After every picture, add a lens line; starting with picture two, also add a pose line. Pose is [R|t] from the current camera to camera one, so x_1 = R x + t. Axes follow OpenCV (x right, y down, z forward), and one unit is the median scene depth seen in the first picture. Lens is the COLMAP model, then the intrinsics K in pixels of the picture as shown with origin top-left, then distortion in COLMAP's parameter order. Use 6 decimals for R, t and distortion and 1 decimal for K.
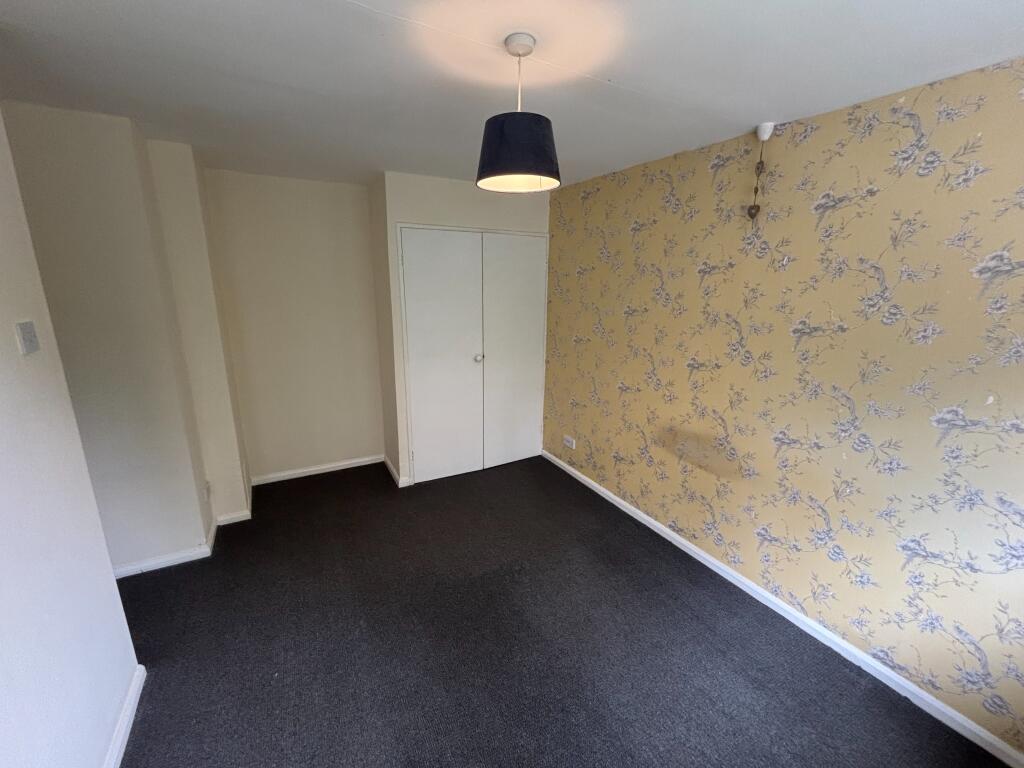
lens RADIAL K [[411.3, 0, 510.4], [0, 411.3, 382.1], [0, 0, 1]] dist [0.003490, -0.001059]
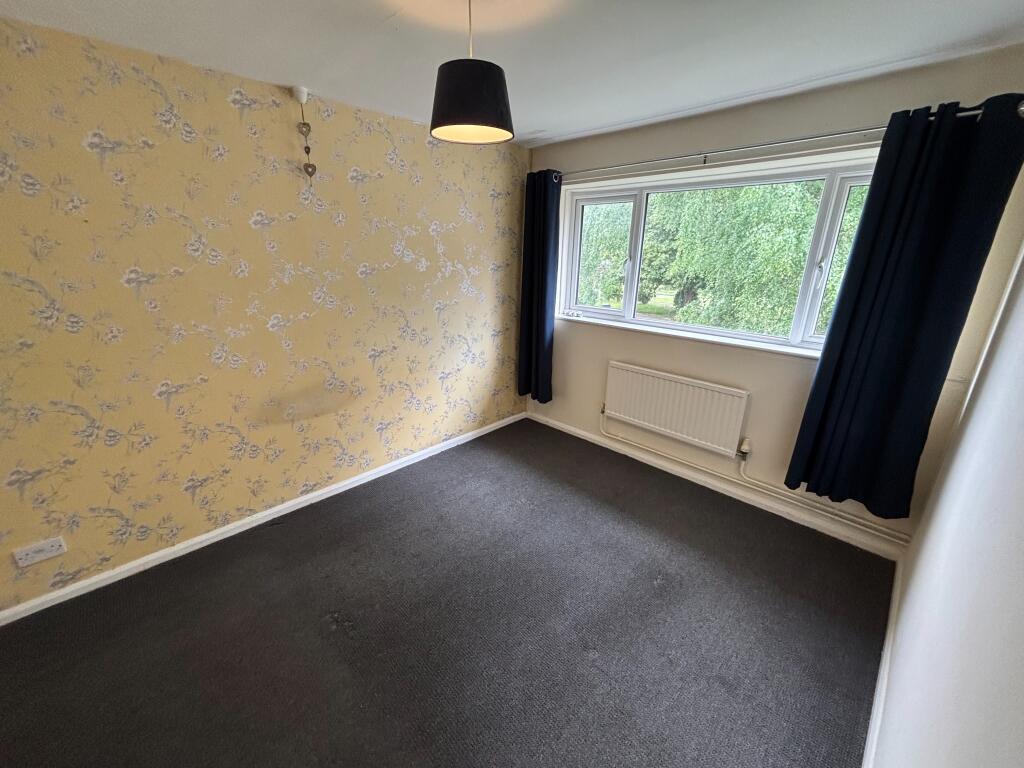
lens RADIAL K [[411.3, 0, 510.0], [0, 411.3, 383.3], [0, 0, 1]] dist [0.003490, -0.001059]
pose [[-0.255317, -0.319110, 0.912679, -0.668370], [0.224405, 0.898629, 0.376973, -0.172443], [-0.940455, 0.301057, -0.157825, 0.749174]]
